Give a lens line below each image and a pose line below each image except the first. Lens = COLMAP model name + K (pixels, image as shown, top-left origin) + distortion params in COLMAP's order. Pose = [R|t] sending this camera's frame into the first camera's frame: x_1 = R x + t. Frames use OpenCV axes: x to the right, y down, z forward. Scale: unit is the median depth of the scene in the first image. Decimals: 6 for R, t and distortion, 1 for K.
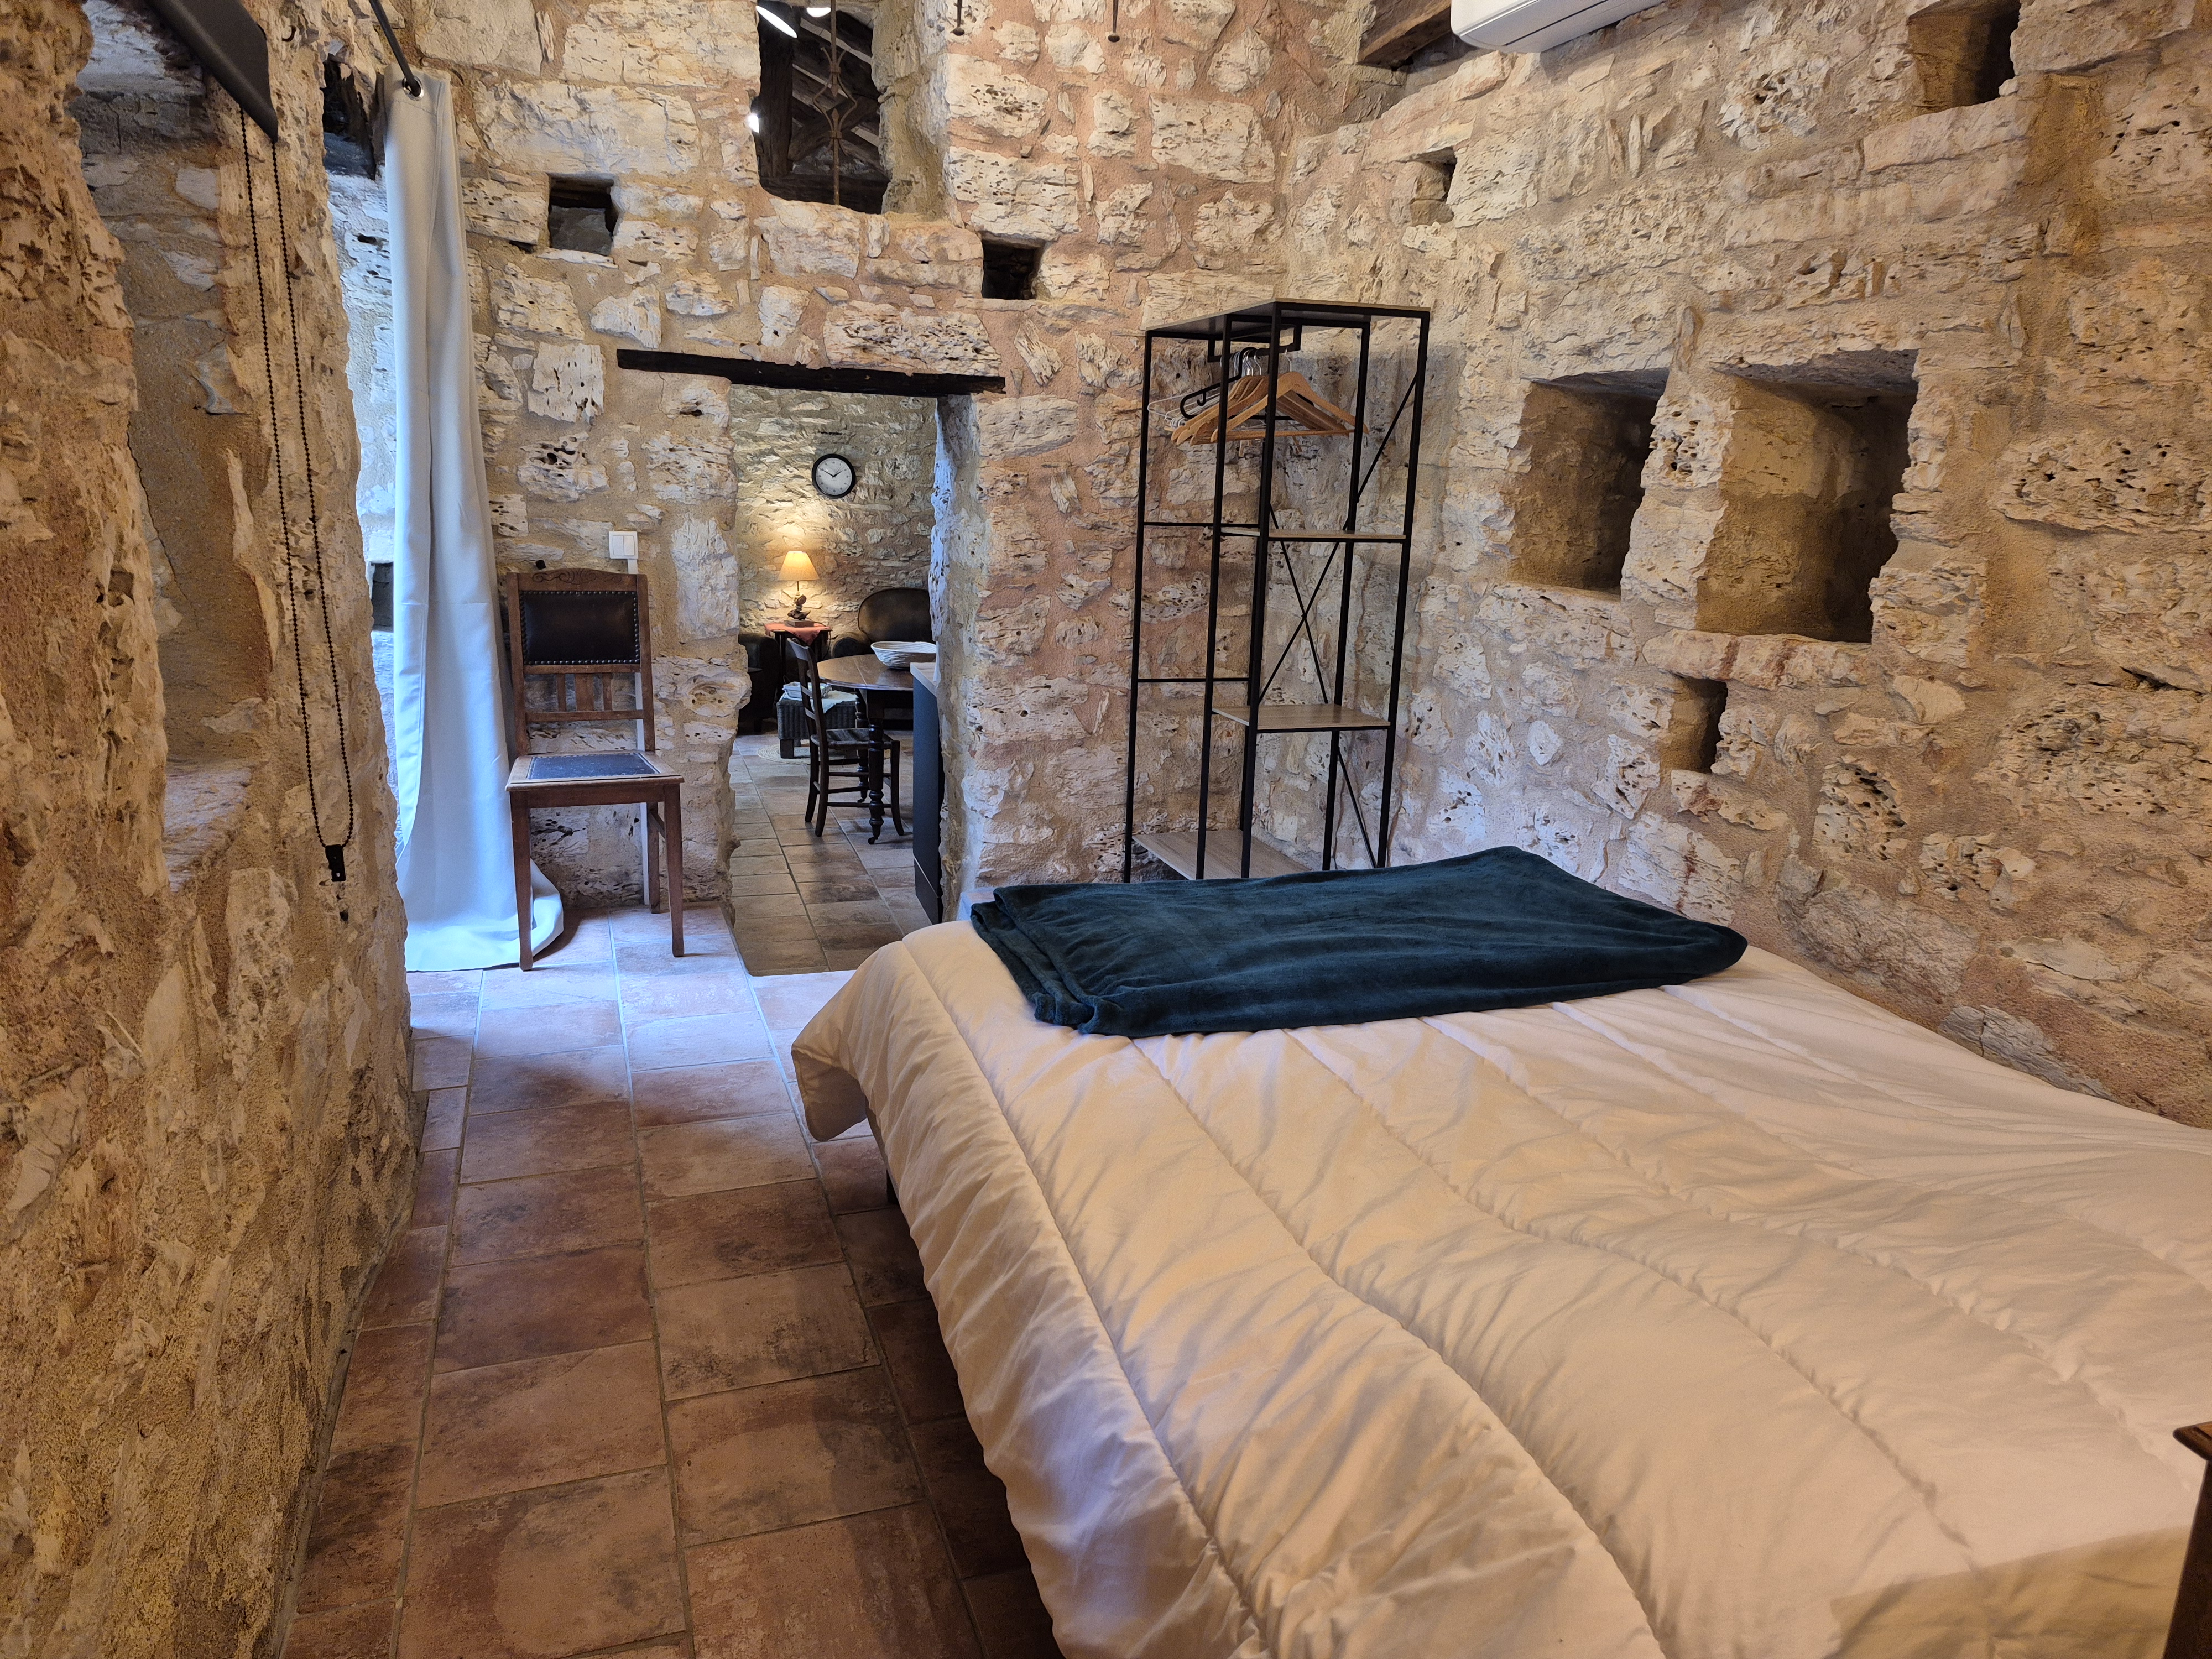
lens RADIAL K [[1543.3, 0, 1111.7], [0, 1543.3, 825.8], [0, 0, 1]] dist [0.002506, -0.001080]
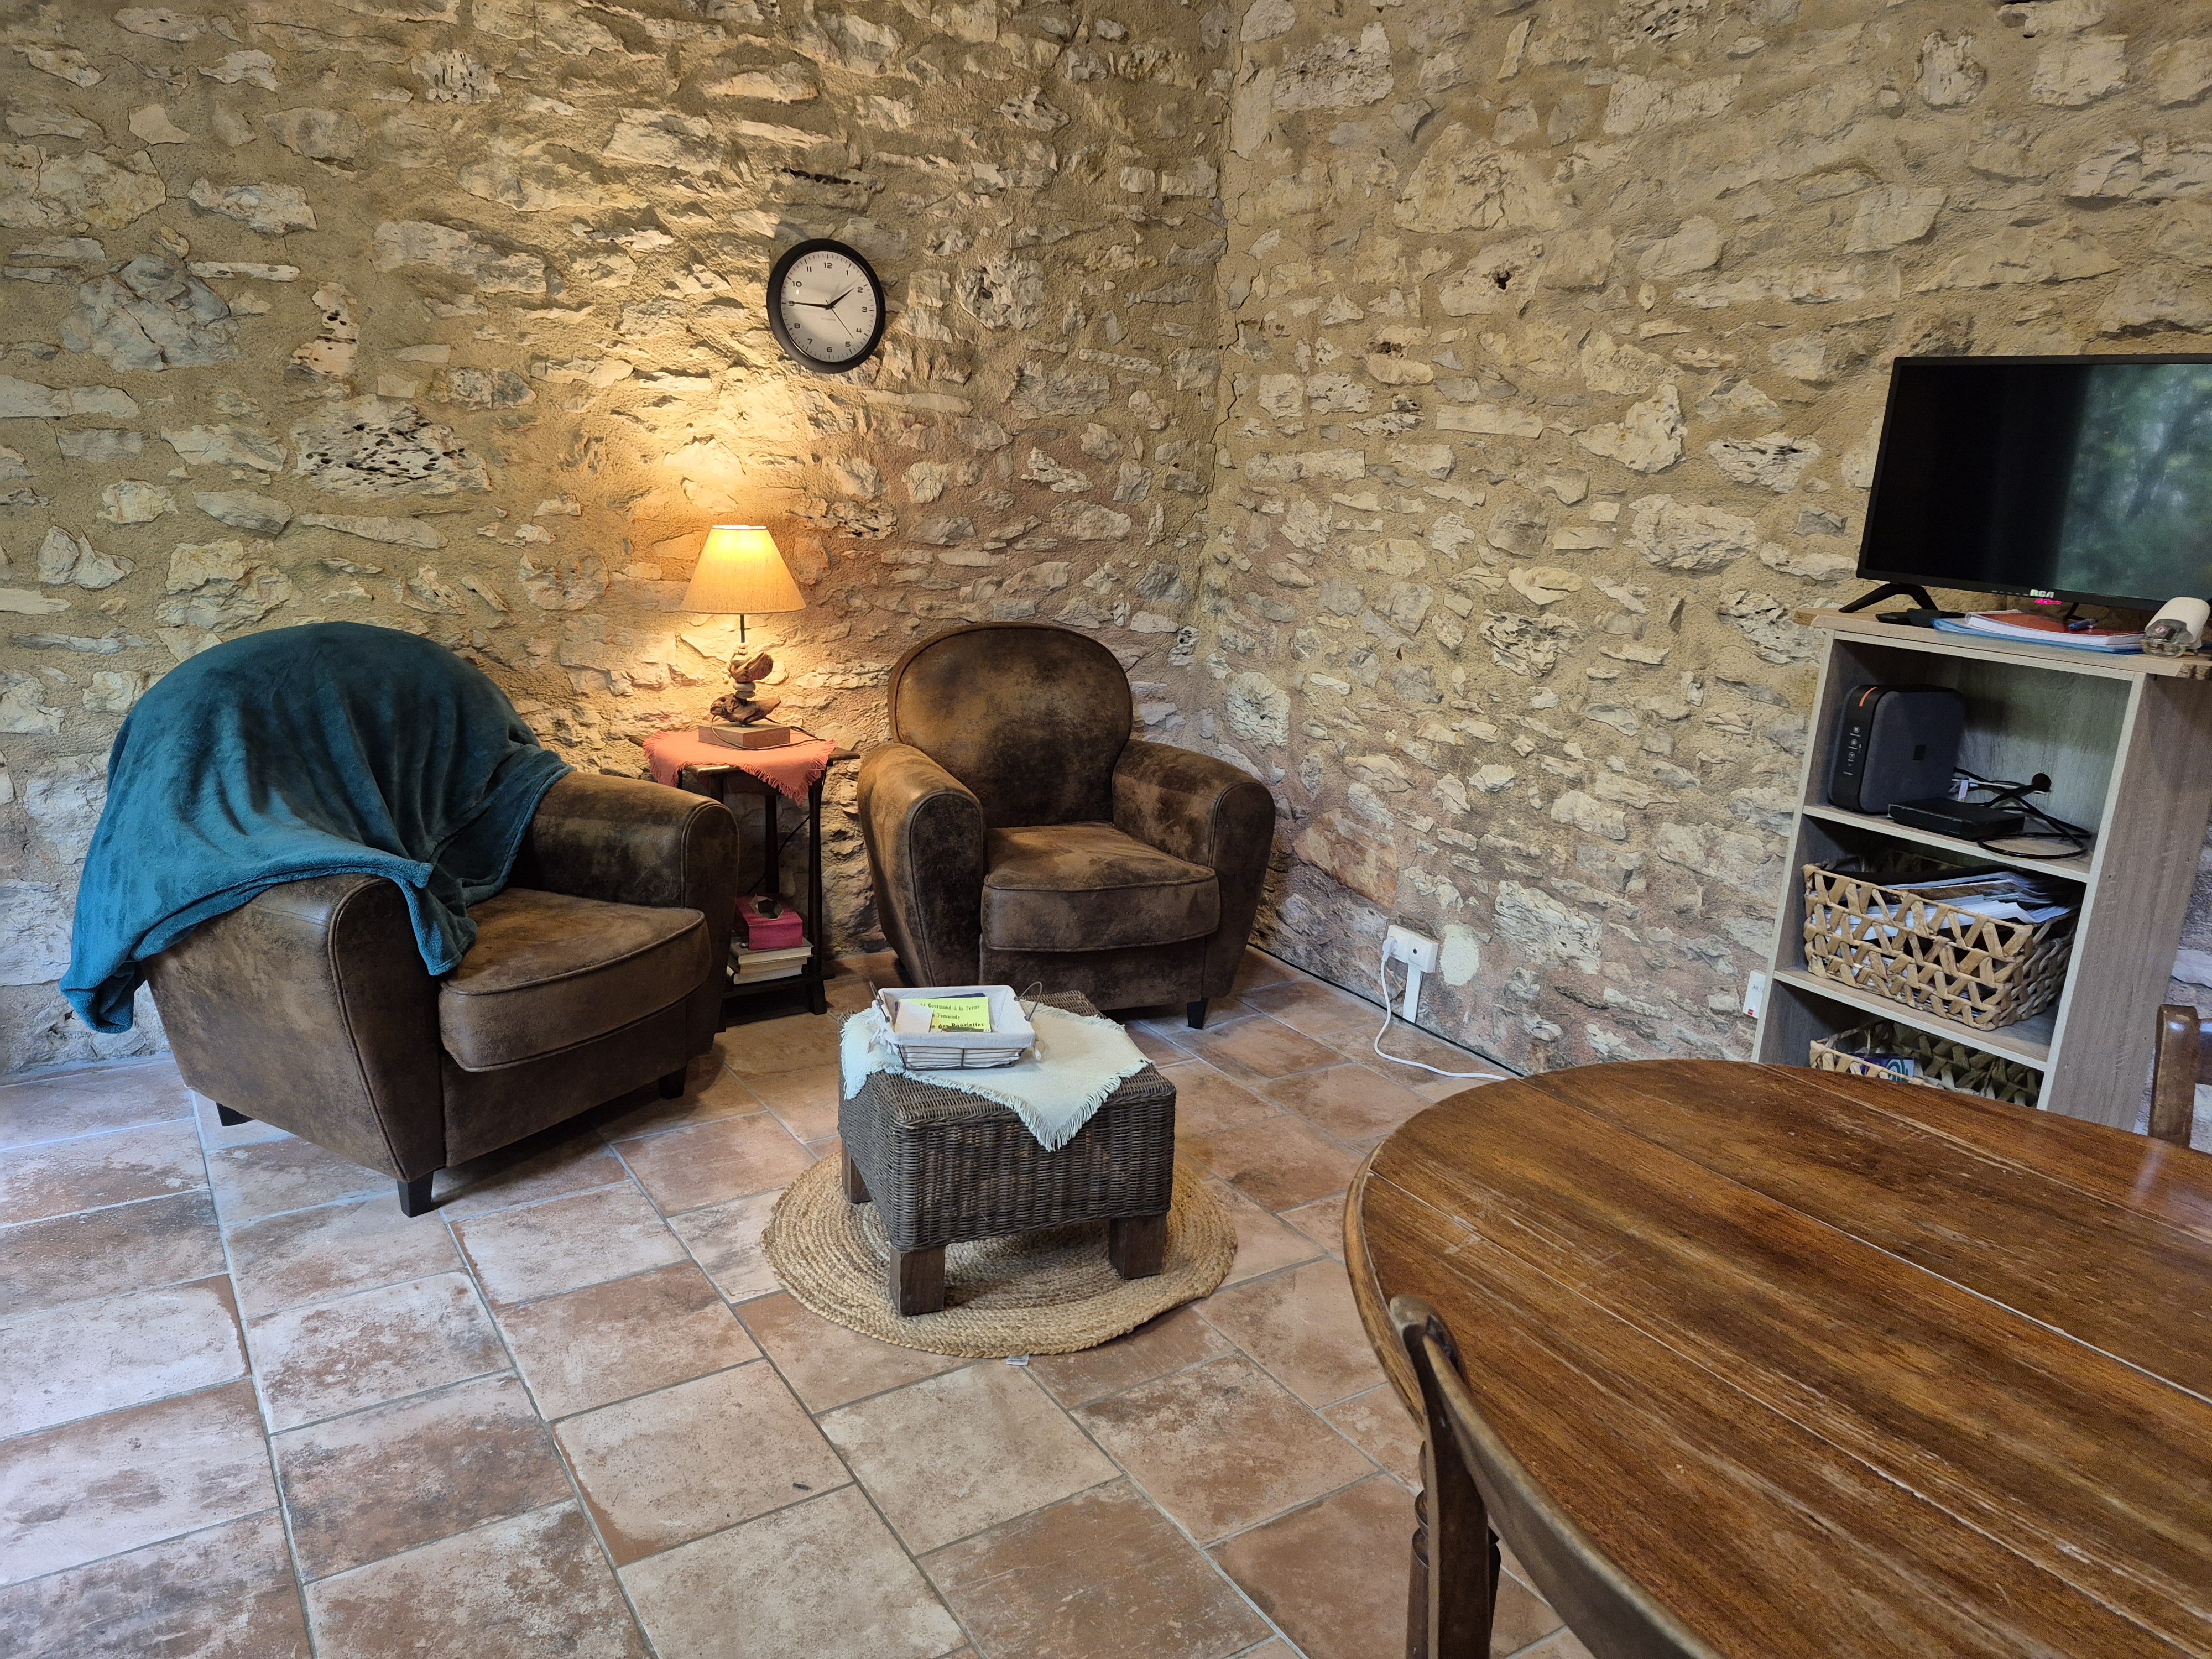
lens RADIAL K [[1543.3, 0, 1097.8], [0, 1543.3, 838.6], [0, 0, 1]] dist [0.002506, -0.001080]
pose [[0.967942, -0.040809, 0.247835, -0.211648], [0.029949, 0.998425, 0.047436, -0.121678], [-0.249380, -0.038493, 0.967640, 0.643785]]
